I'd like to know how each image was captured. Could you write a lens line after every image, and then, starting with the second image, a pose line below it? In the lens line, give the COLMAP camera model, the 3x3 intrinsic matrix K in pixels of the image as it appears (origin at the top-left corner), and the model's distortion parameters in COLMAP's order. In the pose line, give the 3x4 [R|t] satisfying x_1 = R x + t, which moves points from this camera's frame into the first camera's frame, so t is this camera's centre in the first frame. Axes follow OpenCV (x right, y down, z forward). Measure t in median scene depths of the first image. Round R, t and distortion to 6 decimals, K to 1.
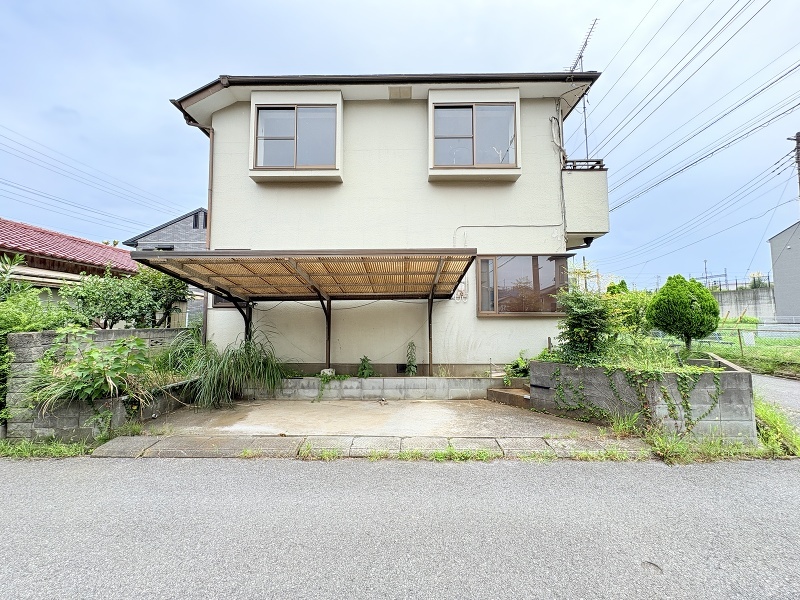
lens RADIAL K [[317.5, 0, 399.4], [0, 317.5, 297.8], [0, 0, 1]] dist [-0.000389, 0.000366]
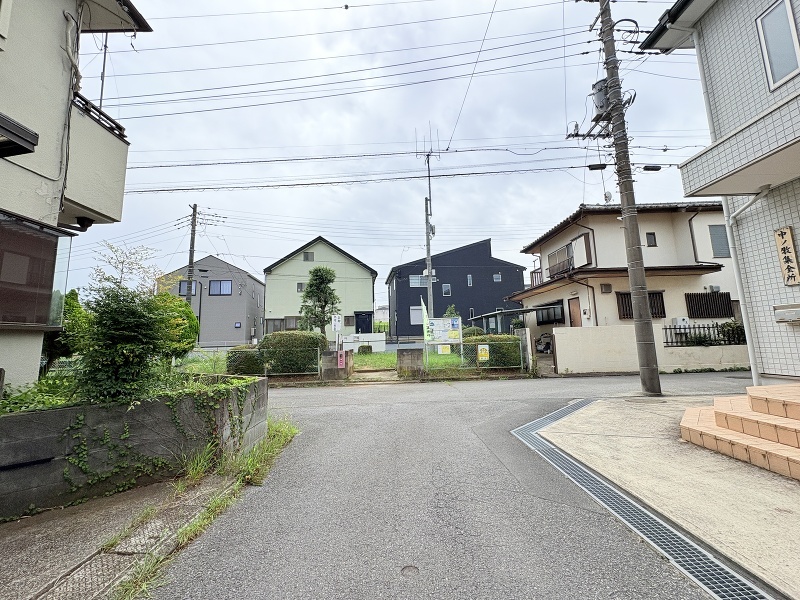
lens RADIAL K [[317.5, 0, 399.4], [0, 317.5, 297.8], [0, 0, 1]] dist [-0.000389, 0.000366]
pose [[-0.024973, 0.138006, 0.990117, -0.091933], [-0.039264, 0.989526, -0.138914, 0.058351], [-0.998917, -0.042346, -0.019293, 0.376798]]
